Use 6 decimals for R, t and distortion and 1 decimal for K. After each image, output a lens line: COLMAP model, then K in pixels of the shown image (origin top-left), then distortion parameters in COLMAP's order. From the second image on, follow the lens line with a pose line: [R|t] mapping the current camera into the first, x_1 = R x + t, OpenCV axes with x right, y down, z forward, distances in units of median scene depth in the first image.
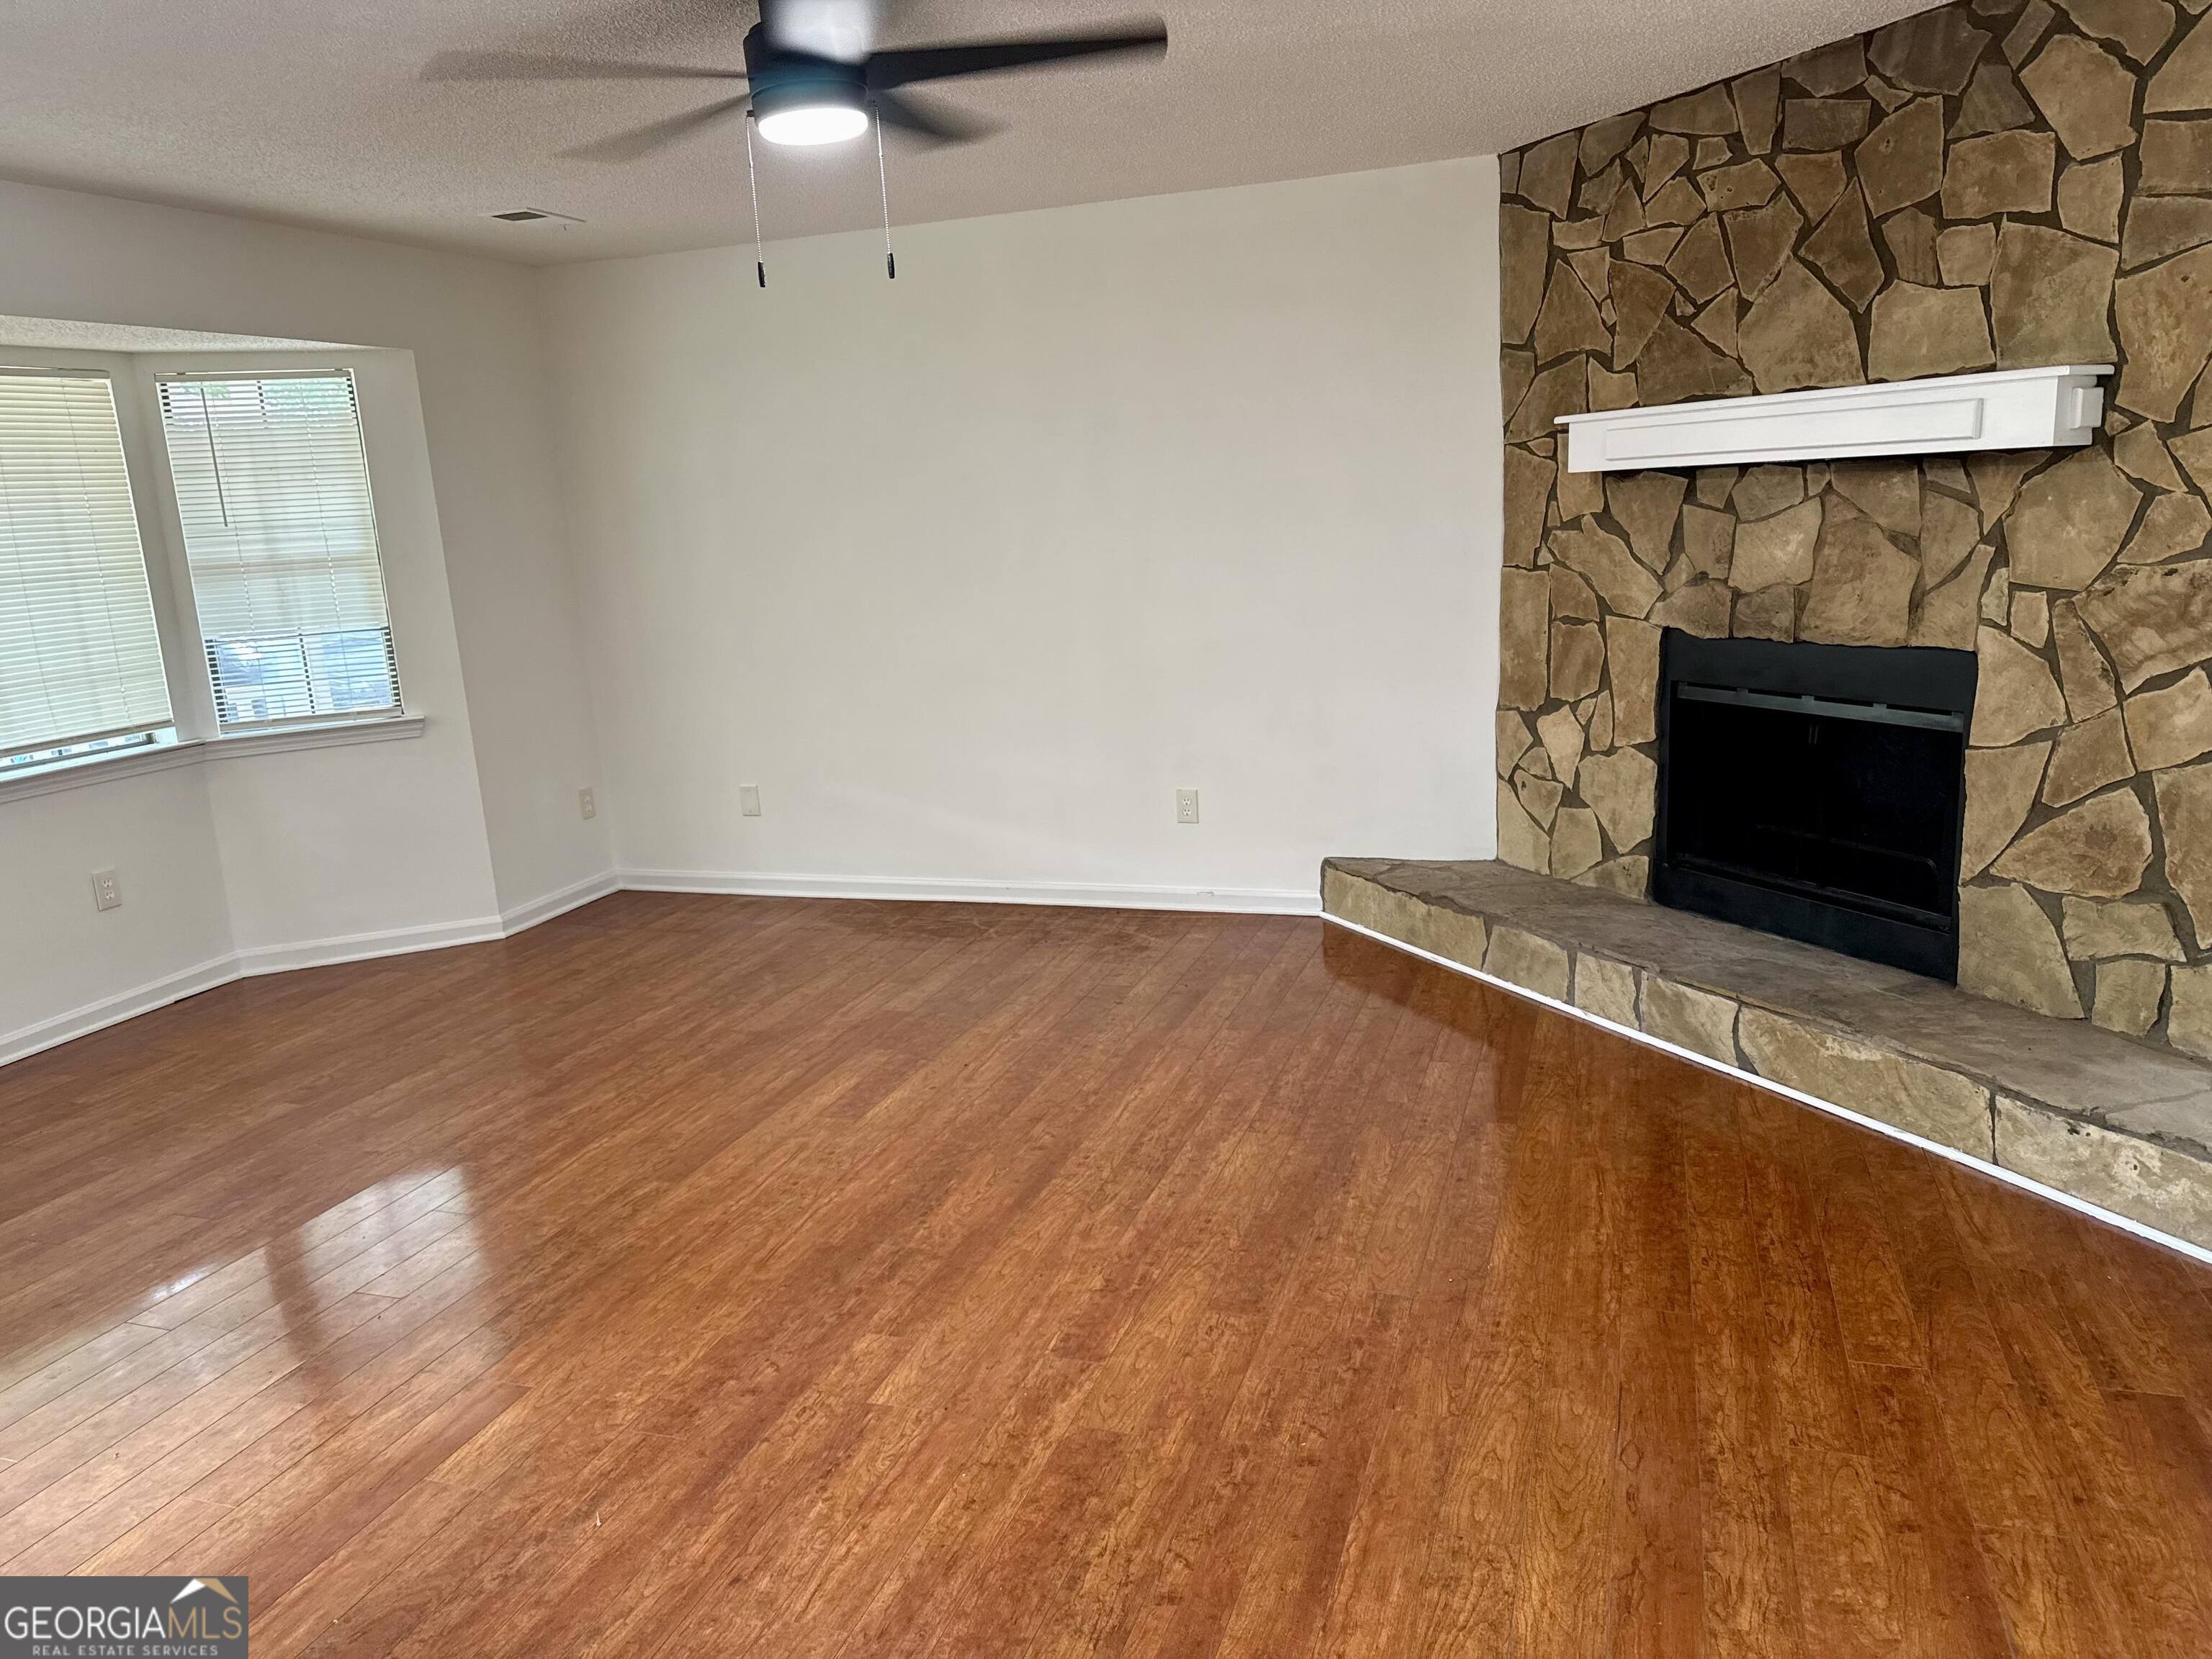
lens RADIAL K [[1554.4, 0, 1113.5], [0, 1554.4, 832.1], [0, 0, 1]] dist [0.049686, -0.045692]
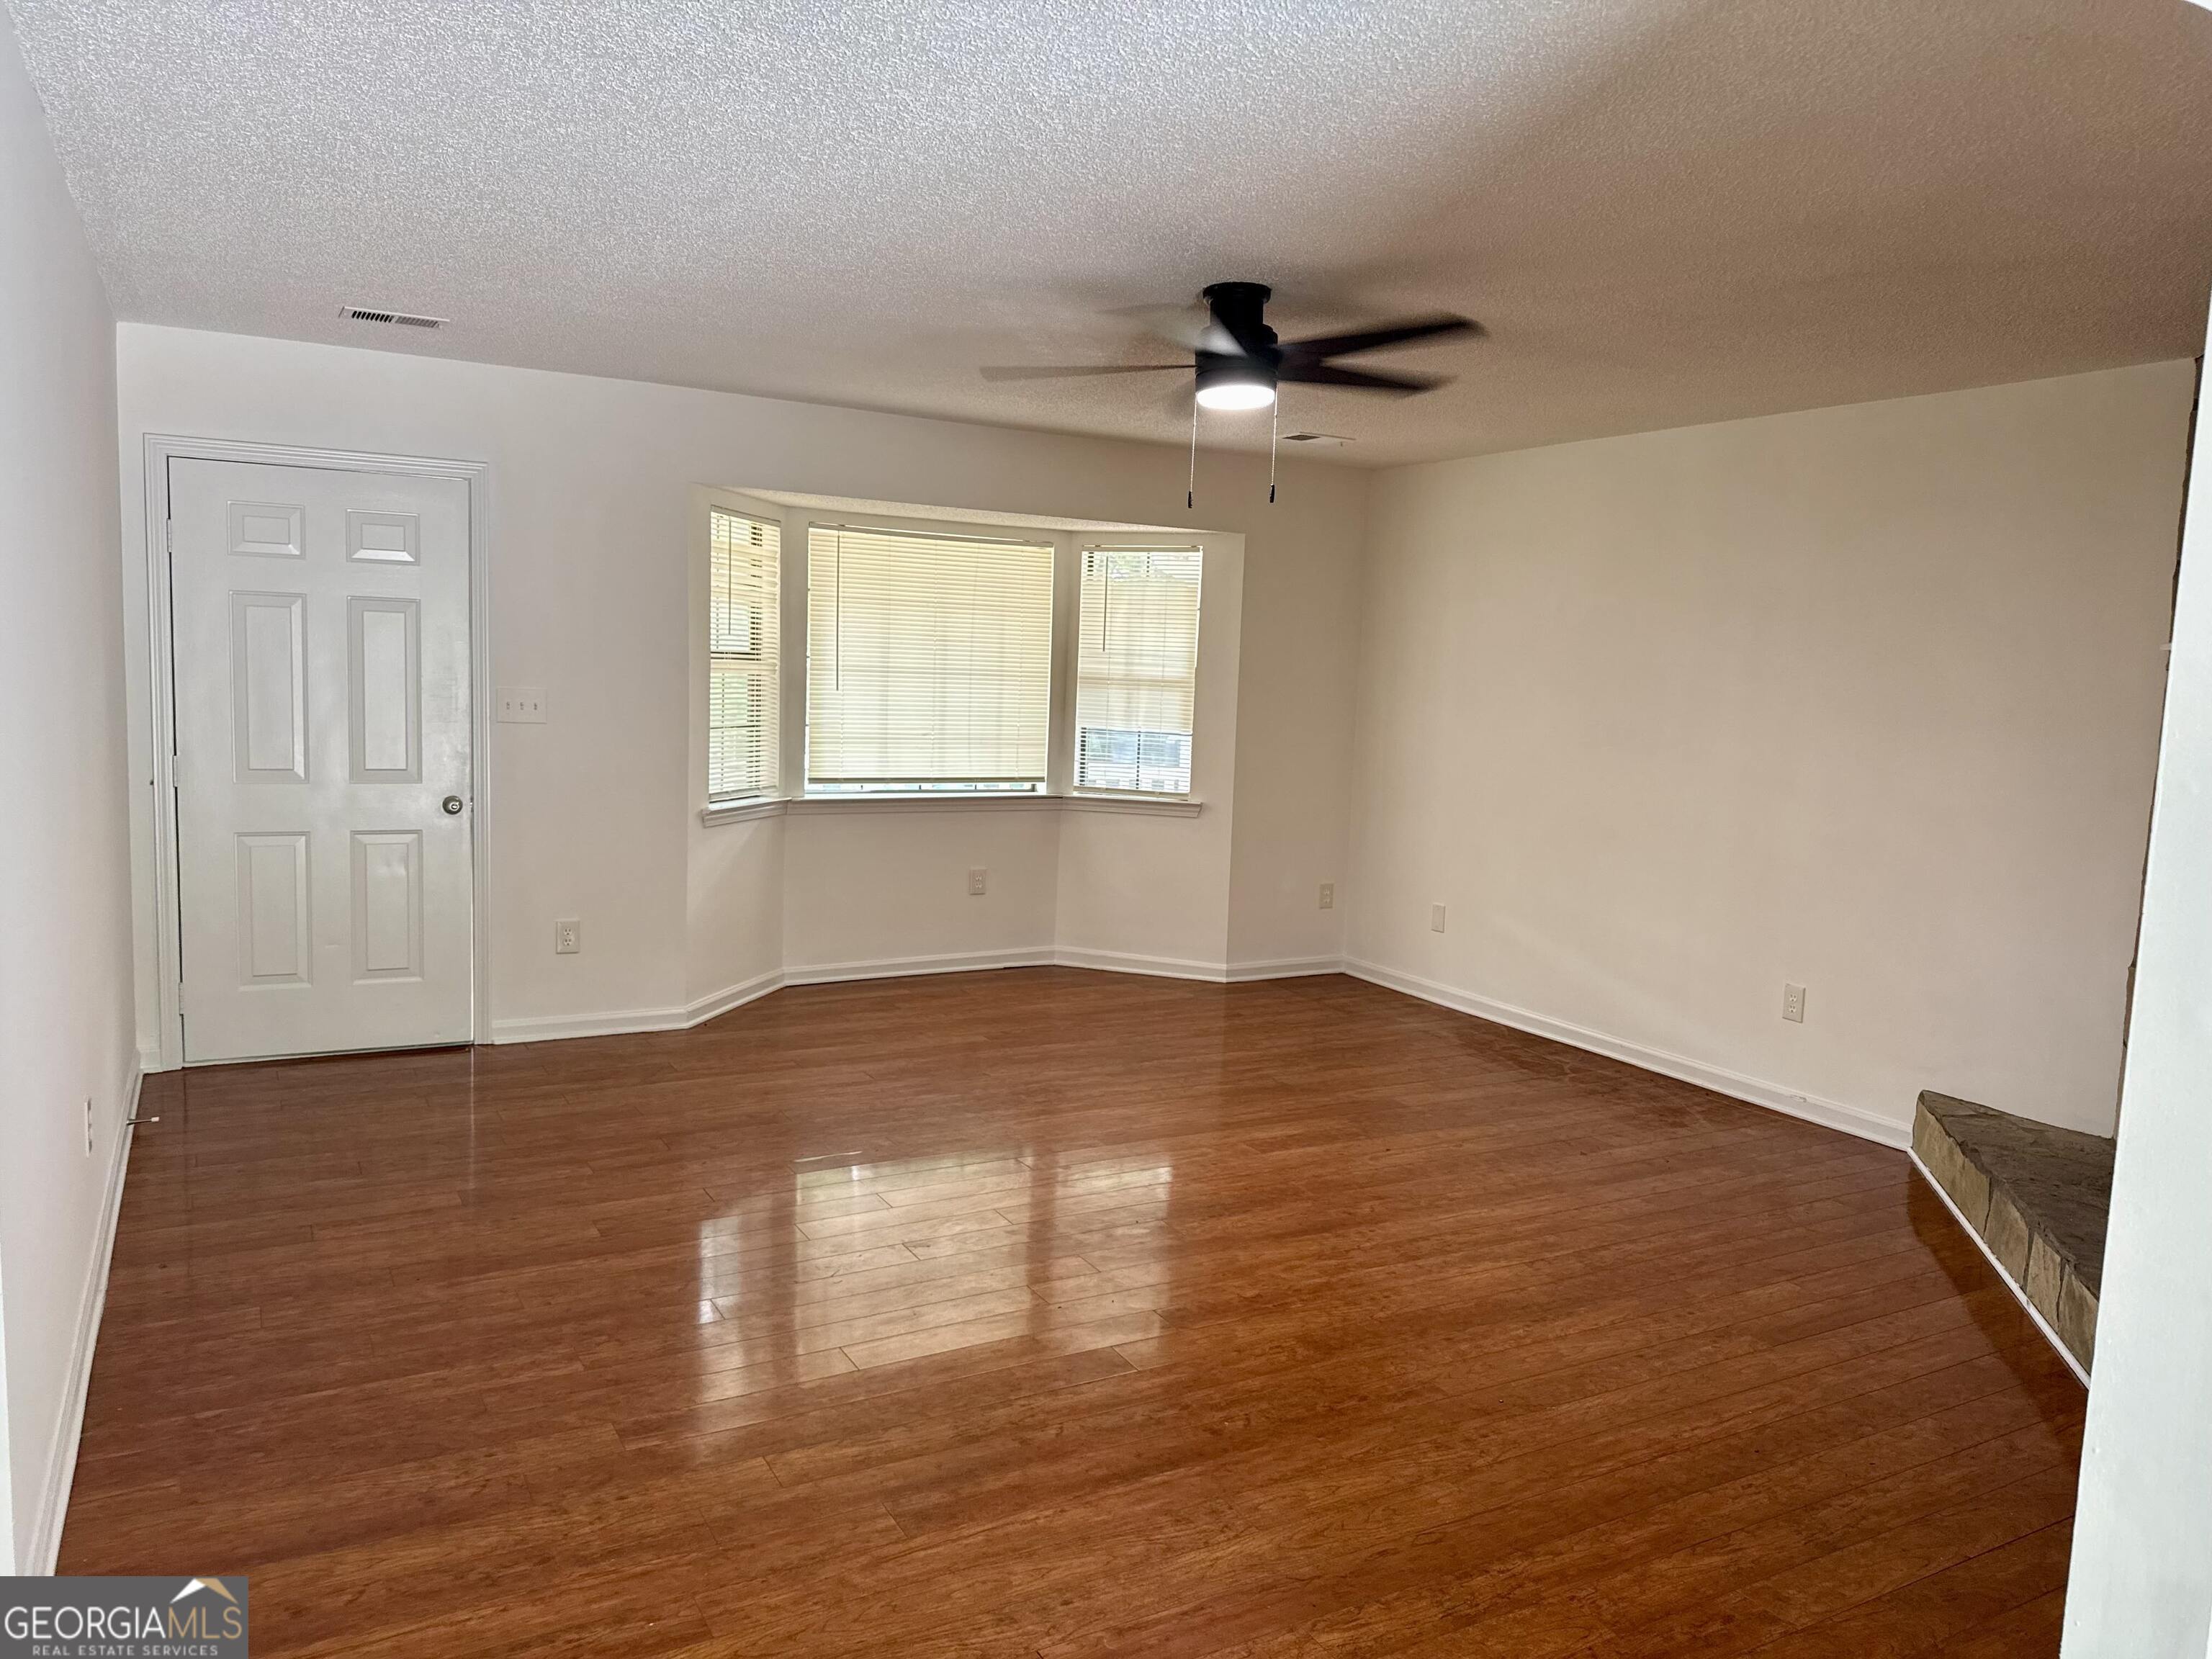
lens RADIAL K [[1554.4, 0, 1101.2], [0, 1554.4, 810.5], [0, 0, 1]] dist [0.049686, -0.045692]
pose [[0.736614, 0.146792, -0.660191, 0.385206], [-0.219209, 0.975284, -0.027733, -0.013254], [0.639802, 0.165148, 0.750586, -0.036430]]
